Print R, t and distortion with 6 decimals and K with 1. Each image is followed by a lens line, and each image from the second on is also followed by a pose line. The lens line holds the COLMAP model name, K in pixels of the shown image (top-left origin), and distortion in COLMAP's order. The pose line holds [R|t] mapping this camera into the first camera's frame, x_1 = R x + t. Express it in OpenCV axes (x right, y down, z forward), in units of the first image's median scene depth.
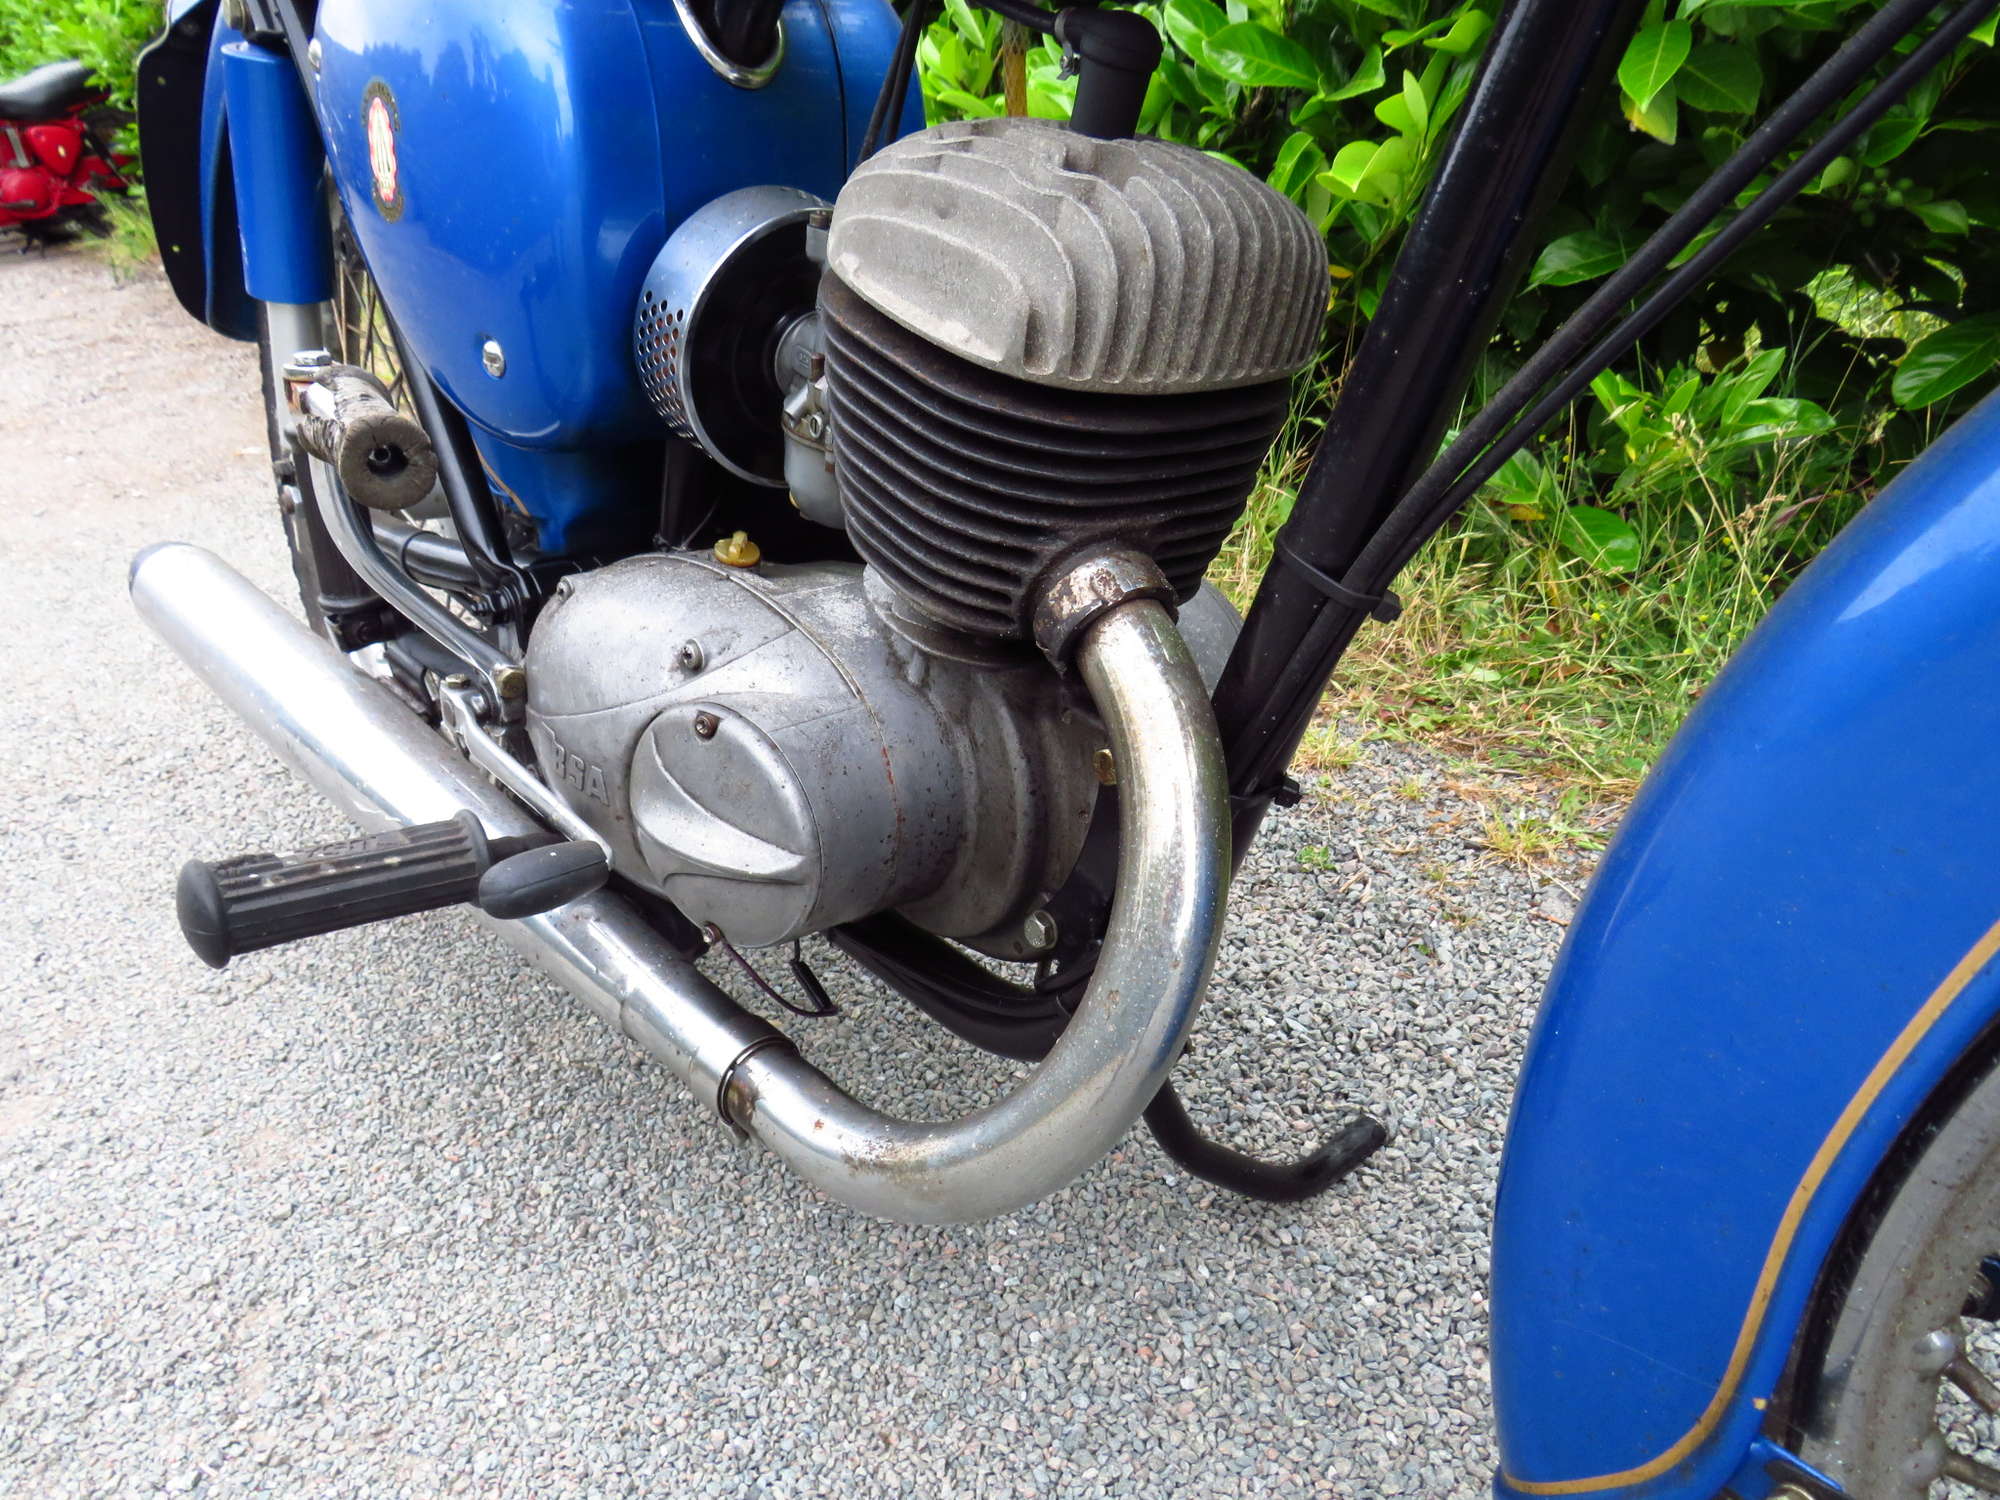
lens RADIAL K [[1408.1, 0, 1000.0], [0, 1408.1, 750.0], [0, 0, 1]] dist [-0.060748, 0.000336]
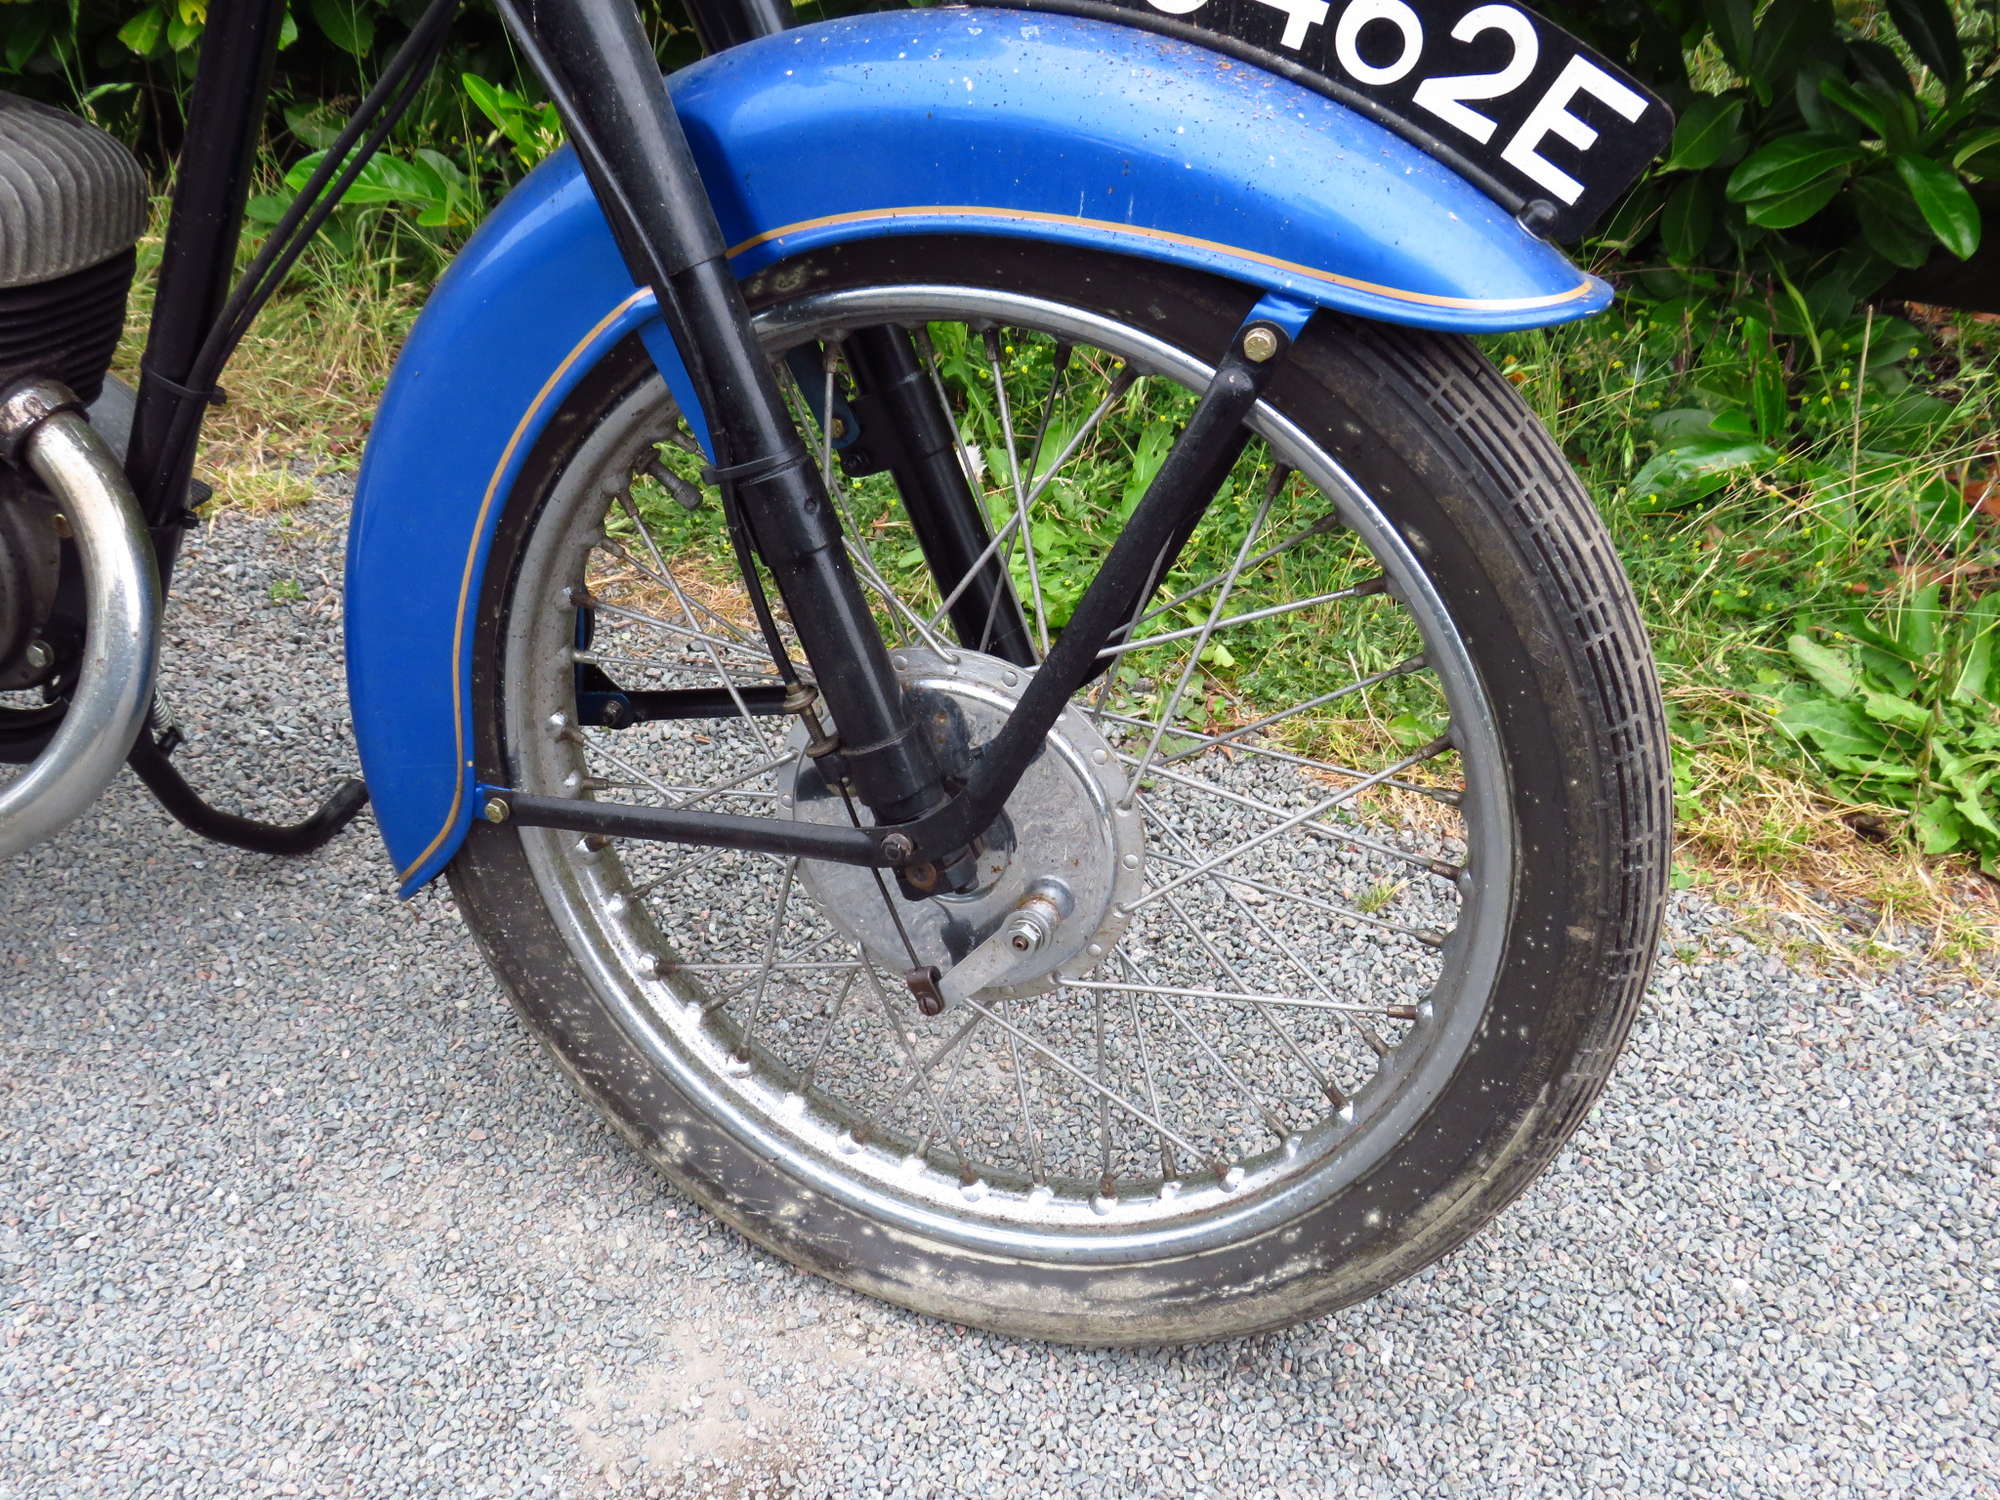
lens RADIAL K [[2025.4, 0, 1000.0], [0, 2025.4, 750.0], [0, 0, 1]] dist [-0.054063, -0.003447]
pose [[0.855249, -0.226697, 0.466002, -0.066708], [0.163478, 0.971348, 0.172504, 0.023202], [-0.491756, -0.071353, 0.867804, -0.772986]]
